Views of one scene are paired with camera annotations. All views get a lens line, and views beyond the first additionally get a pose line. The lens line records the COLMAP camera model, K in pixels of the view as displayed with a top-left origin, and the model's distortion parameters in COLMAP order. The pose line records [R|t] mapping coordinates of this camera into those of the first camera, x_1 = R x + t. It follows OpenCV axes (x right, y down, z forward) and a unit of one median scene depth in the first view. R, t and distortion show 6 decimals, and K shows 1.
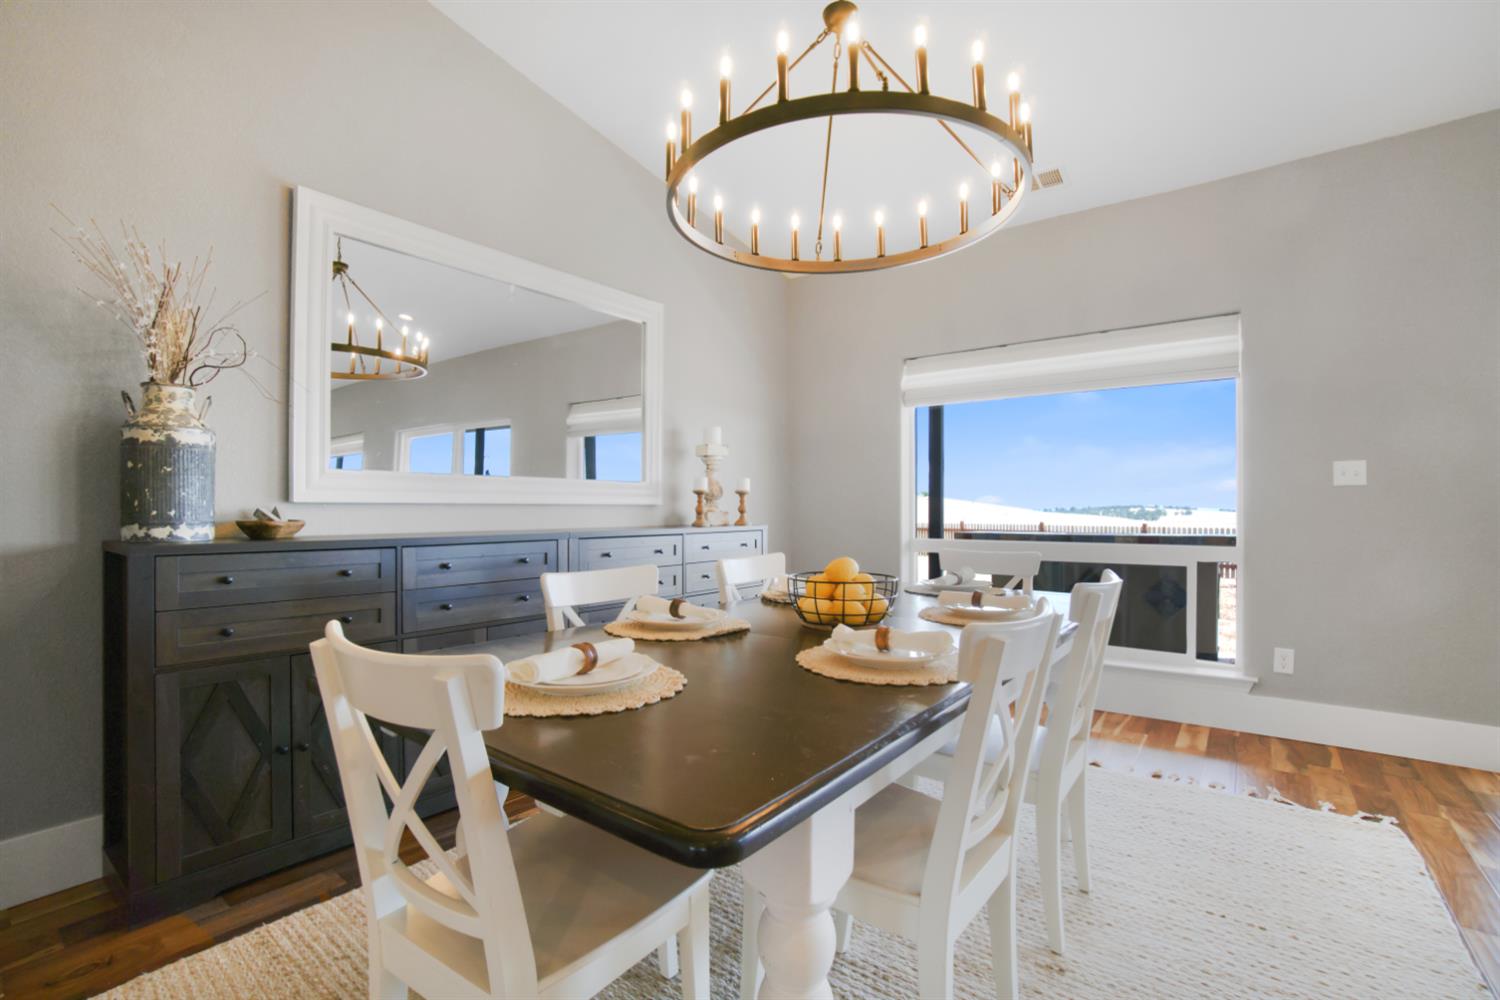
lens RADIAL K [[692.0, 0, 754.3], [0, 692.0, 504.4], [0, 0, 1]] dist [-0.045249, 0.007888]
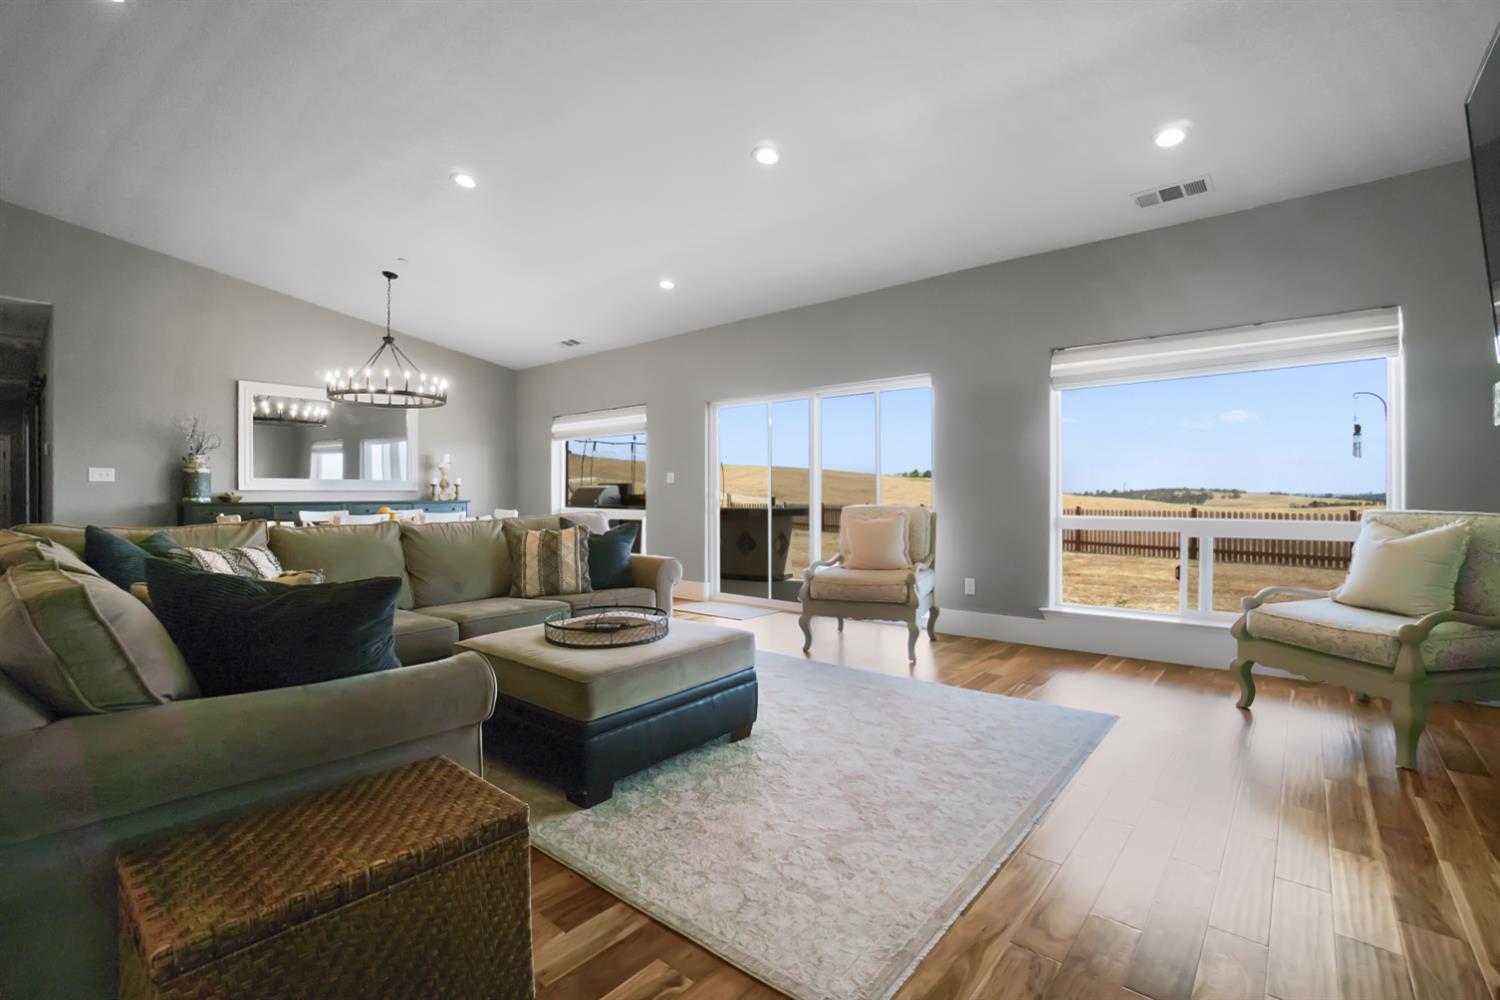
lens RADIAL K [[676.7, 0, 750.5], [0, 676.7, 495.2], [0, 0, 1]] dist [-0.024588, 0.003009]
pose [[0.998665, 0.000582, -0.051646, 1.643277], [0.000053, 0.999925, 0.012282, -0.016546], [0.051650, -0.012268, 0.998590, -1.735359]]
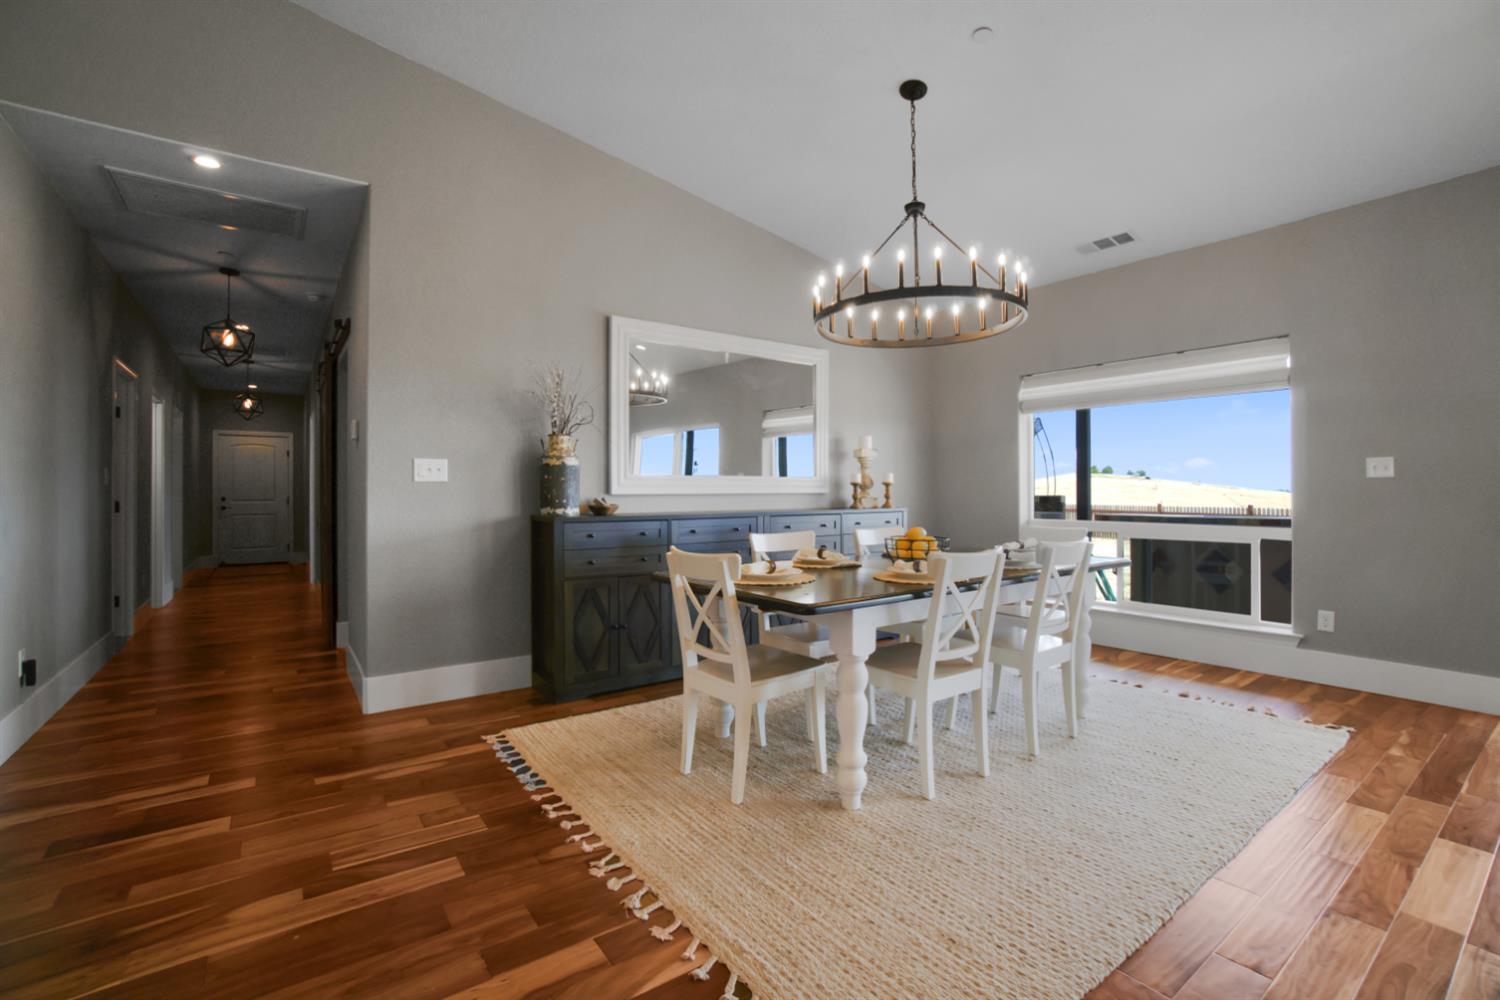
lens RADIAL K [[676.7, 0, 727.3], [0, 676.7, 491.3], [0, 0, 1]] dist [-0.024588, 0.003009]
pose [[0.949743, -0.003702, -0.313009, 0.160271], [0.006044, 0.999961, 0.006512, -0.020988], [0.312972, -0.008076, 0.949728, -0.585780]]
